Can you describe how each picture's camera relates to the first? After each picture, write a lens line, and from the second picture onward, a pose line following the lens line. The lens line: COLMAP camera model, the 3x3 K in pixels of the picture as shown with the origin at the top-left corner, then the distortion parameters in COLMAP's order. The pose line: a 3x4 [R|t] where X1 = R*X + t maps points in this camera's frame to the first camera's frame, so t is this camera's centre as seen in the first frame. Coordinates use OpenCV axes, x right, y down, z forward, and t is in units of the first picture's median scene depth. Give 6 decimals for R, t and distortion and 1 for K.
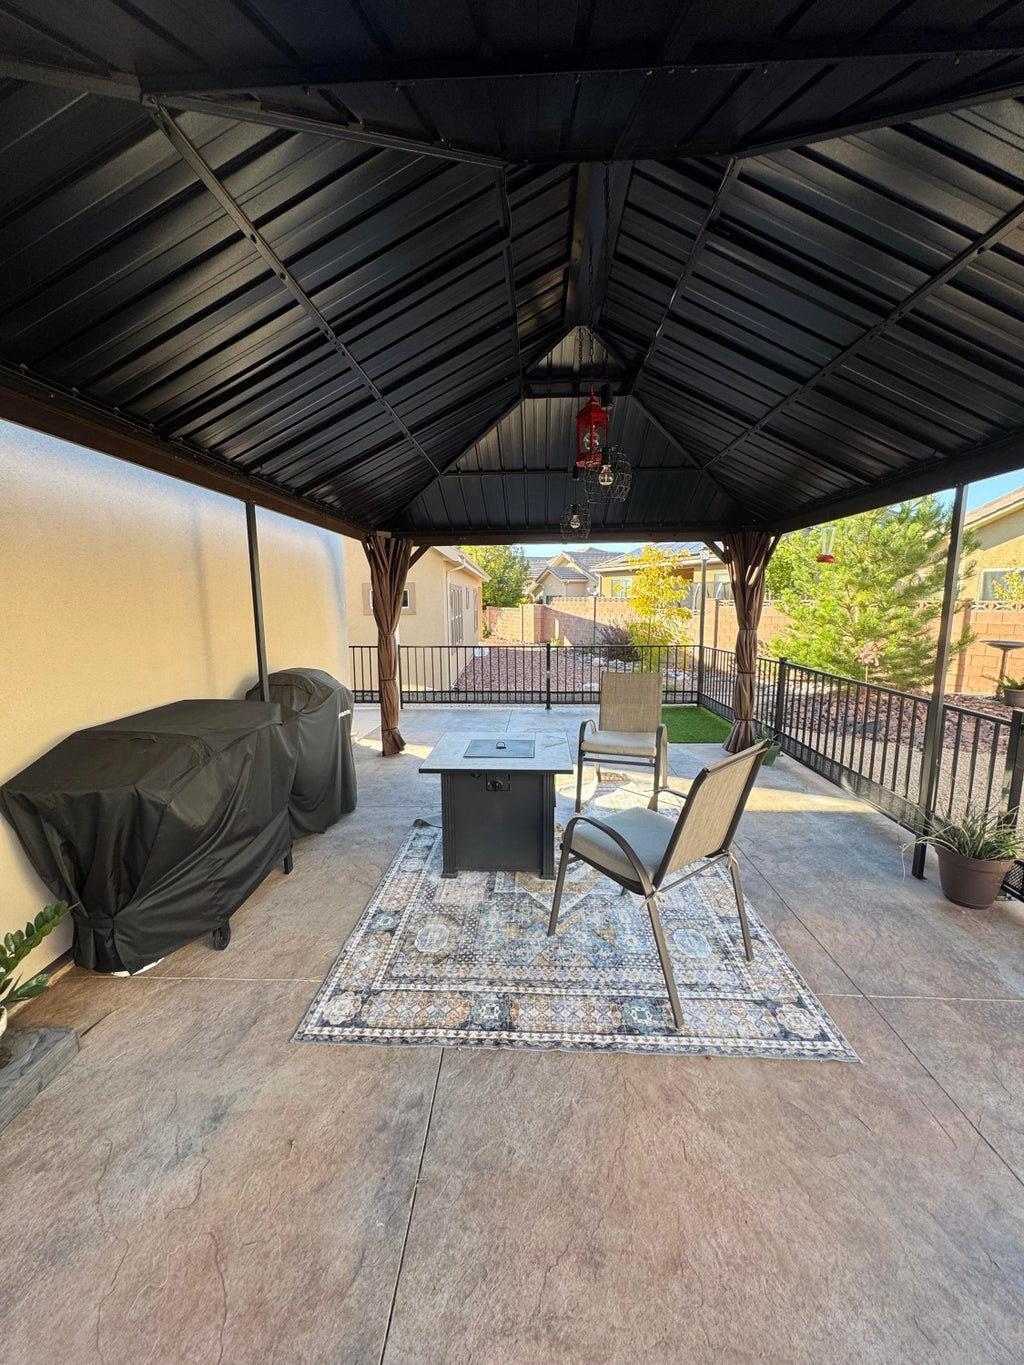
lens RADIAL K [[544.0, 0, 512.1], [0, 544.0, 685.2], [0, 0, 1]] dist [-0.004240, 0.001412]
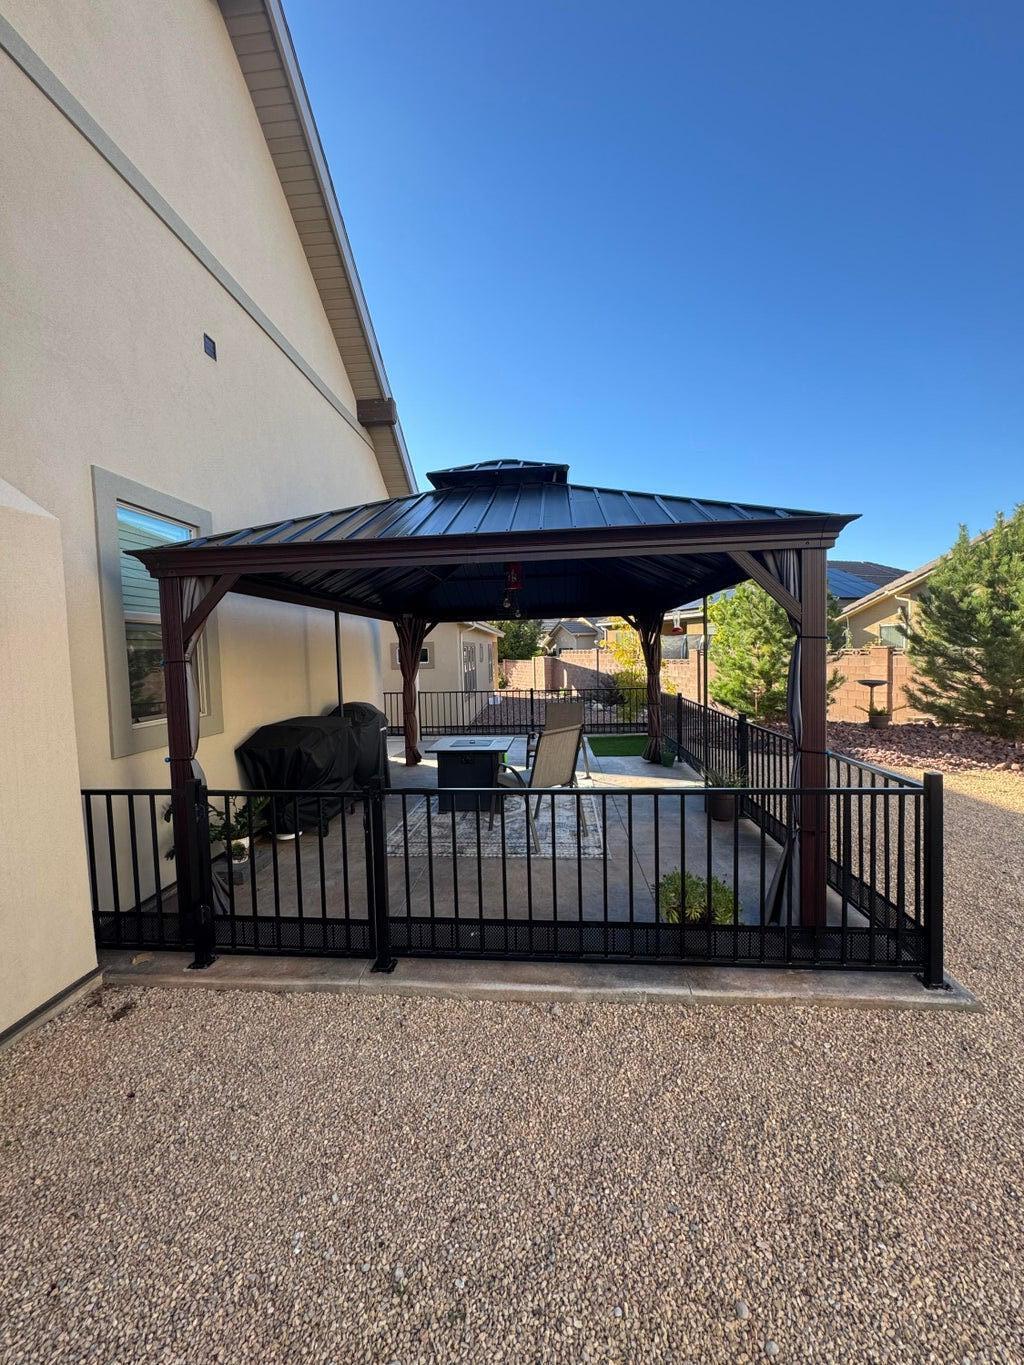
lens RADIAL K [[544.0, 0, 510.6], [0, 544.0, 682.6], [0, 0, 1]] dist [-0.004240, 0.001412]
pose [[0.998842, -0.016820, -0.045084, 0.083106], [0.012271, 0.994977, -0.099347, 0.043853], [0.046528, 0.098679, 0.994031, -0.341866]]
